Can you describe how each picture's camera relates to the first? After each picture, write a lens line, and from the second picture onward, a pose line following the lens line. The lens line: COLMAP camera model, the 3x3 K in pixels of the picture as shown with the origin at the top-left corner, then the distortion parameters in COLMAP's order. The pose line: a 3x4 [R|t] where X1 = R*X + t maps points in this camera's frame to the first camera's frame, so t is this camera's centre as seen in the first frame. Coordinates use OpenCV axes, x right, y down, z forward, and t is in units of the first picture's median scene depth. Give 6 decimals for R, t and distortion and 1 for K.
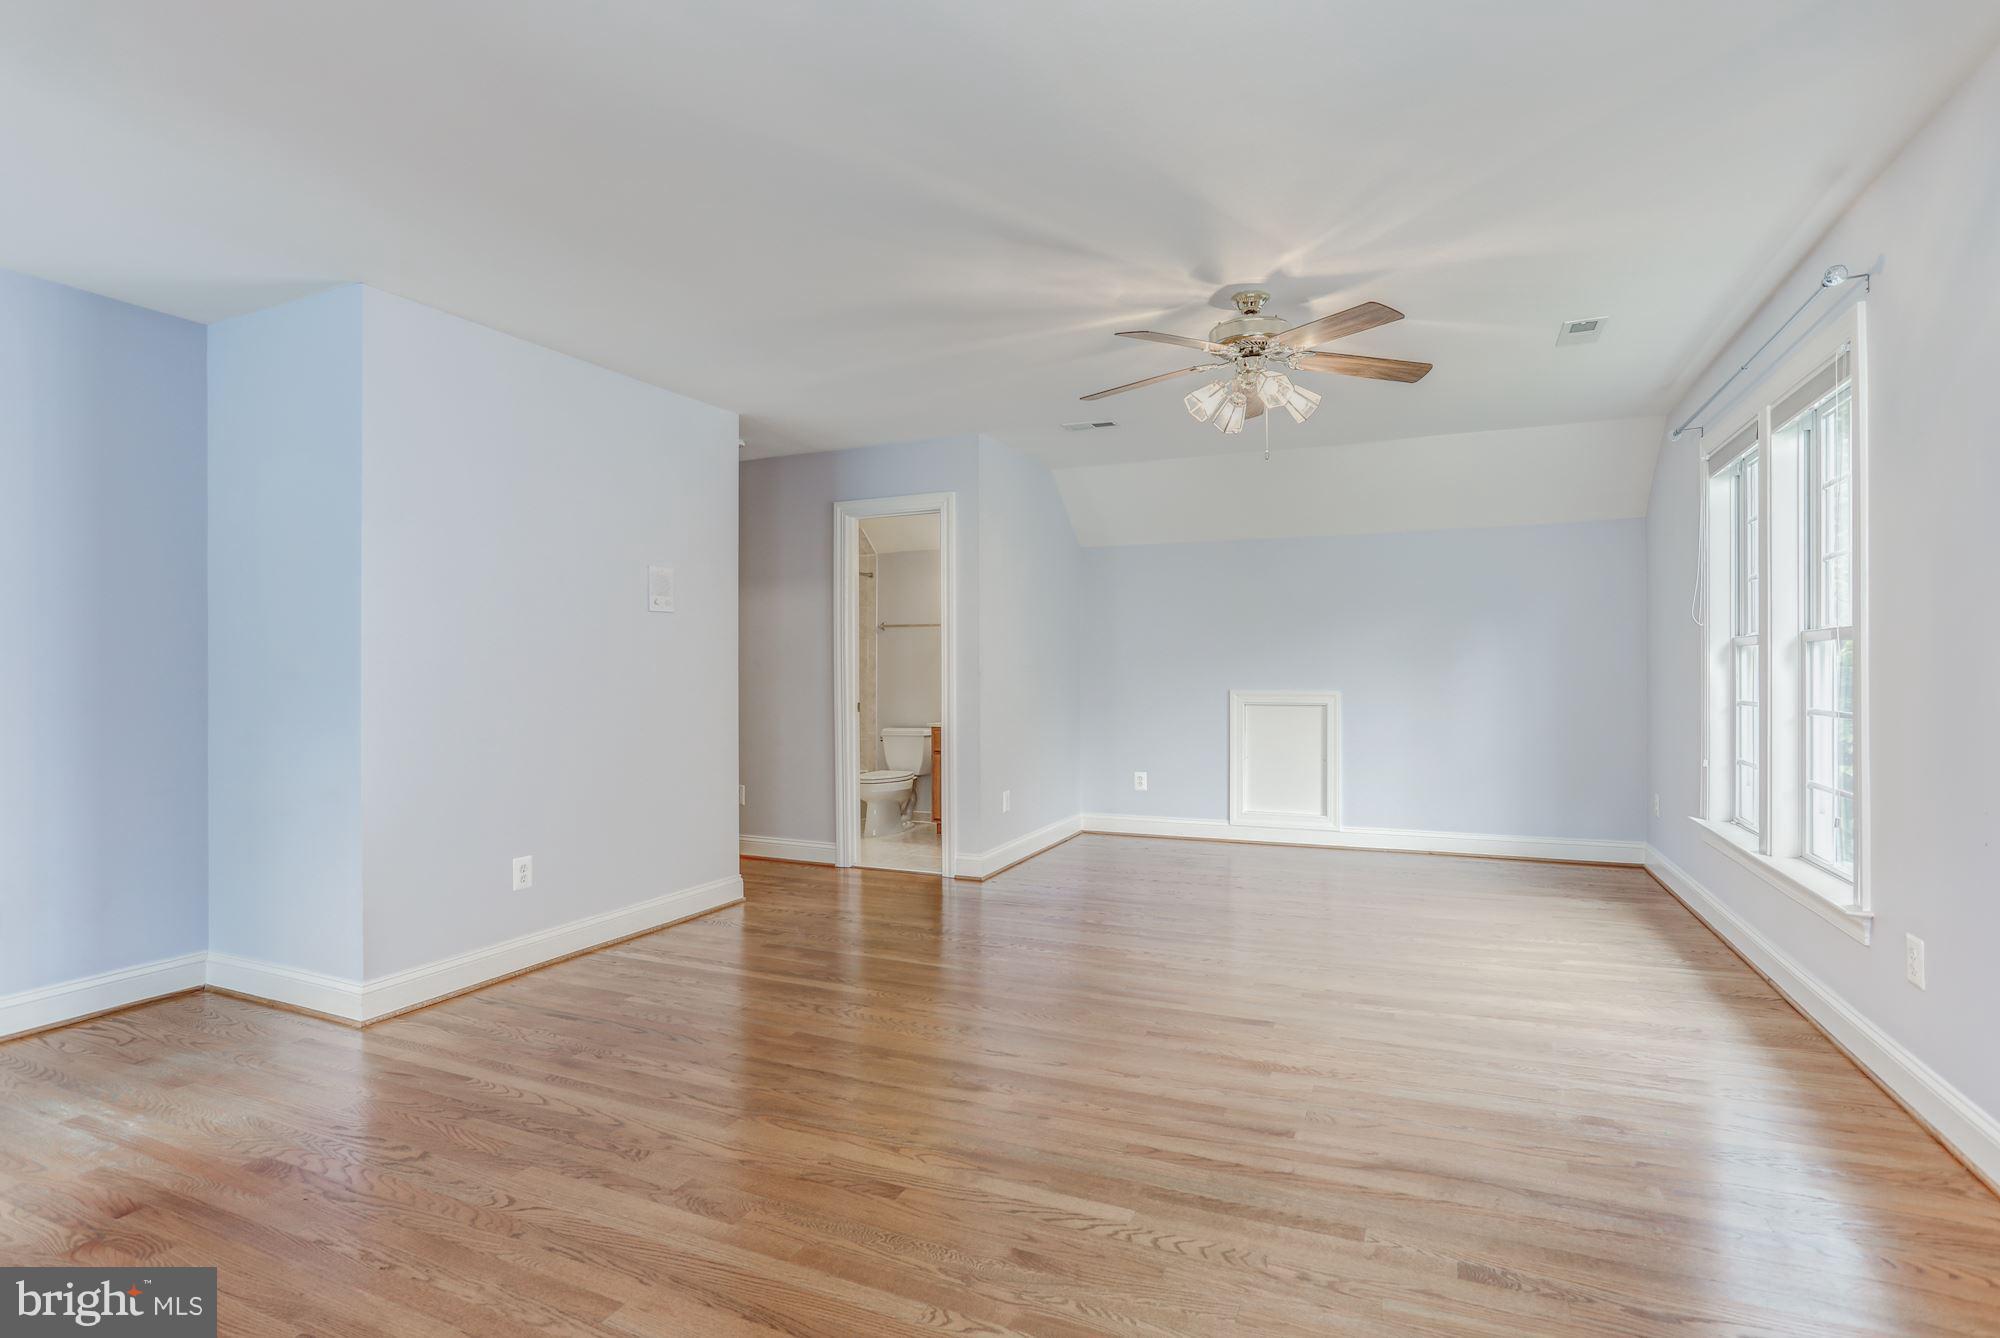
lens RADIAL K [[980.7, 0, 1006.8], [0, 980.7, 674.1], [0, 0, 1]] dist [-0.018696, 0.001341]
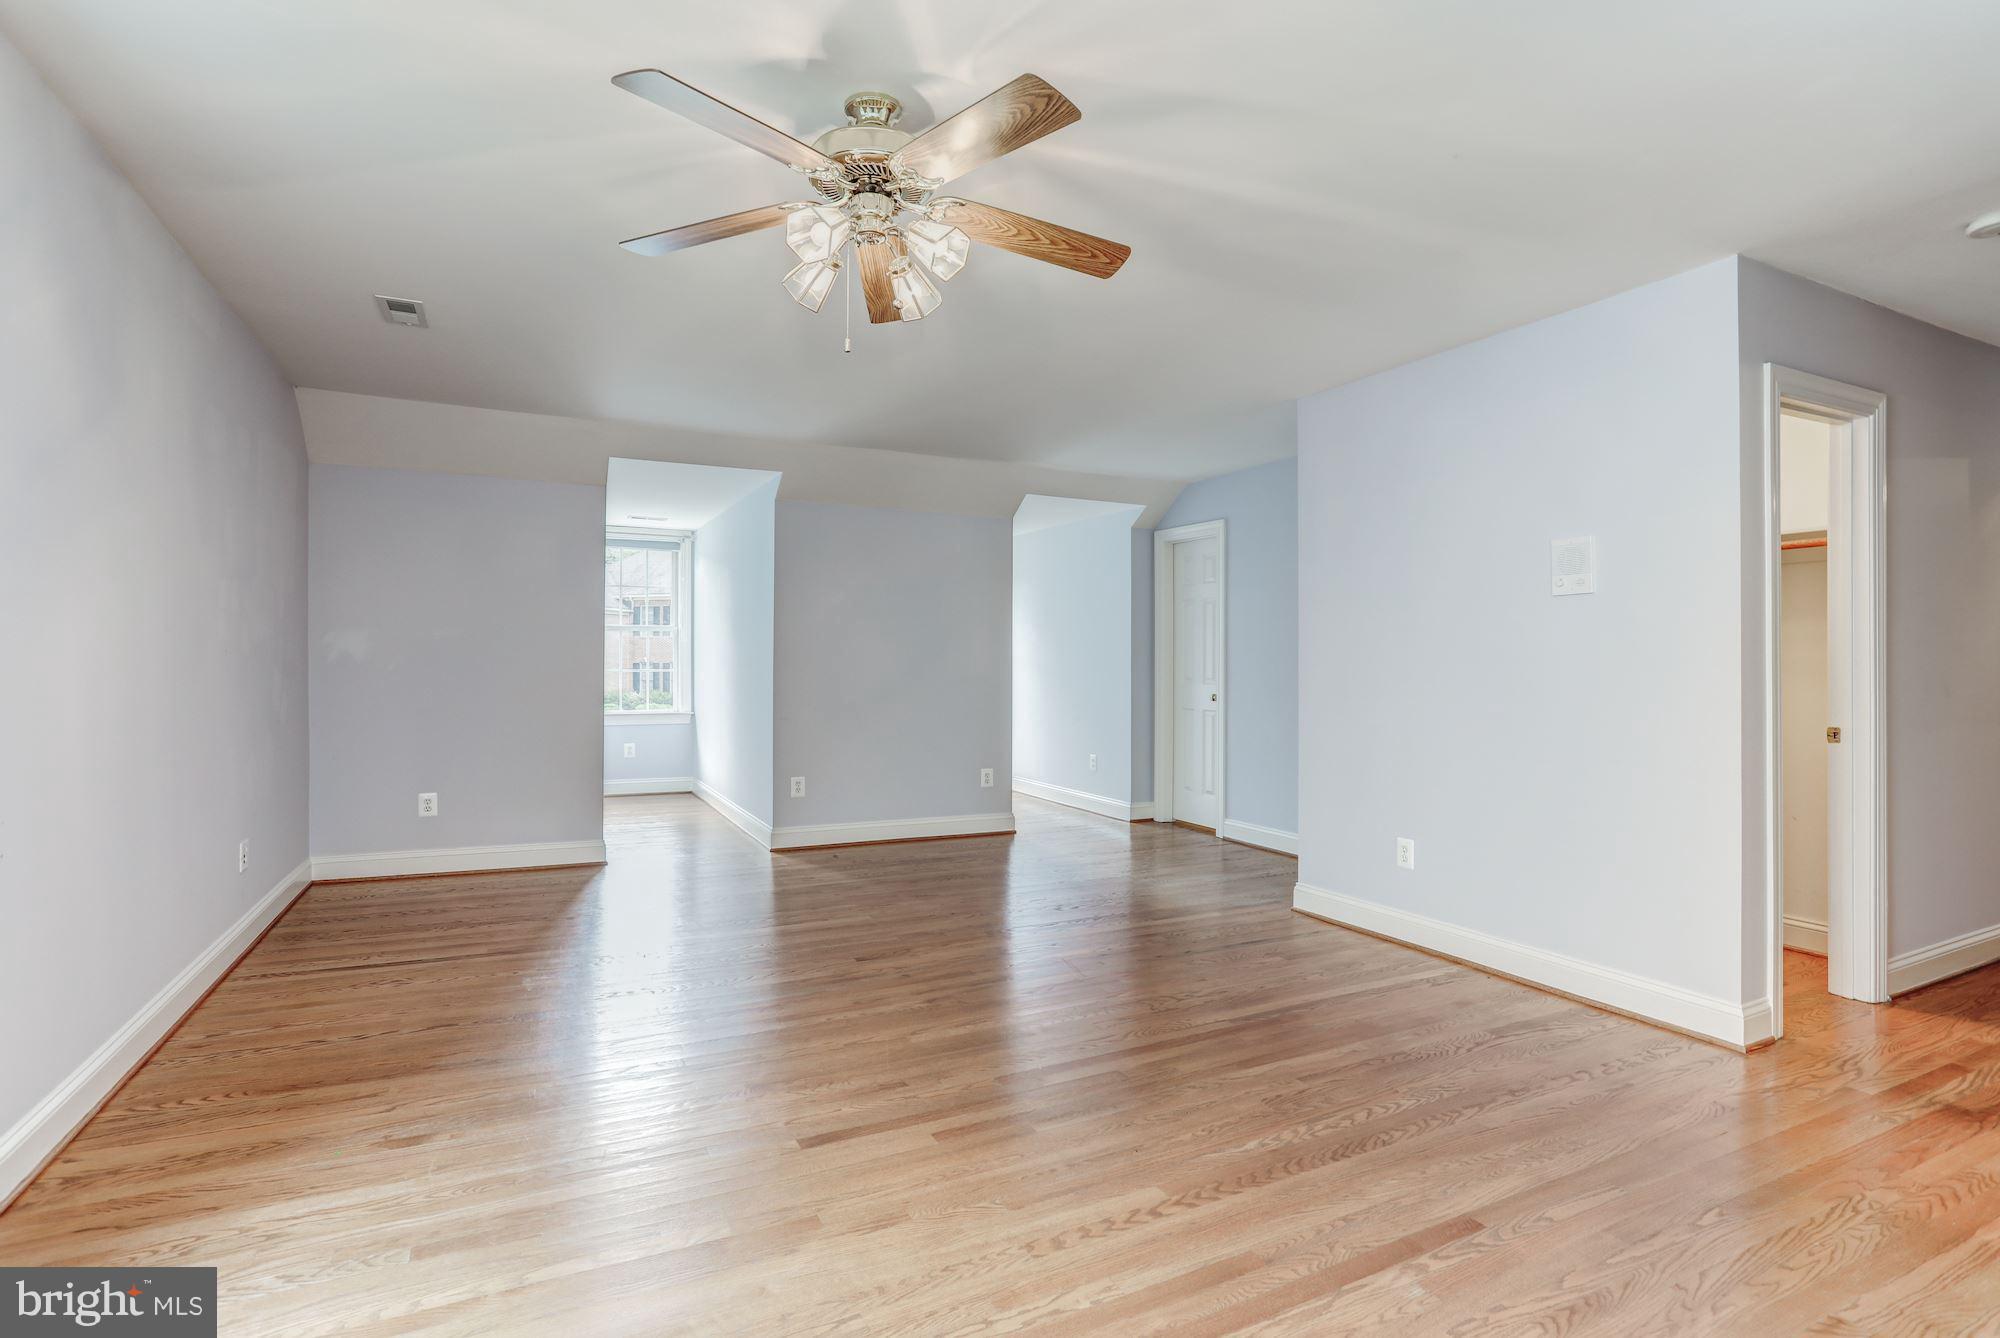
lens RADIAL K [[980.7, 0, 1003.5], [0, 980.7, 664.1], [0, 0, 1]] dist [-0.018696, 0.001341]
pose [[-0.642743, 0.001509, -0.766080, 0.637387], [-0.000278, 0.999998, 0.002202, -0.011386], [0.766082, 0.001628, -0.642741, 1.367471]]
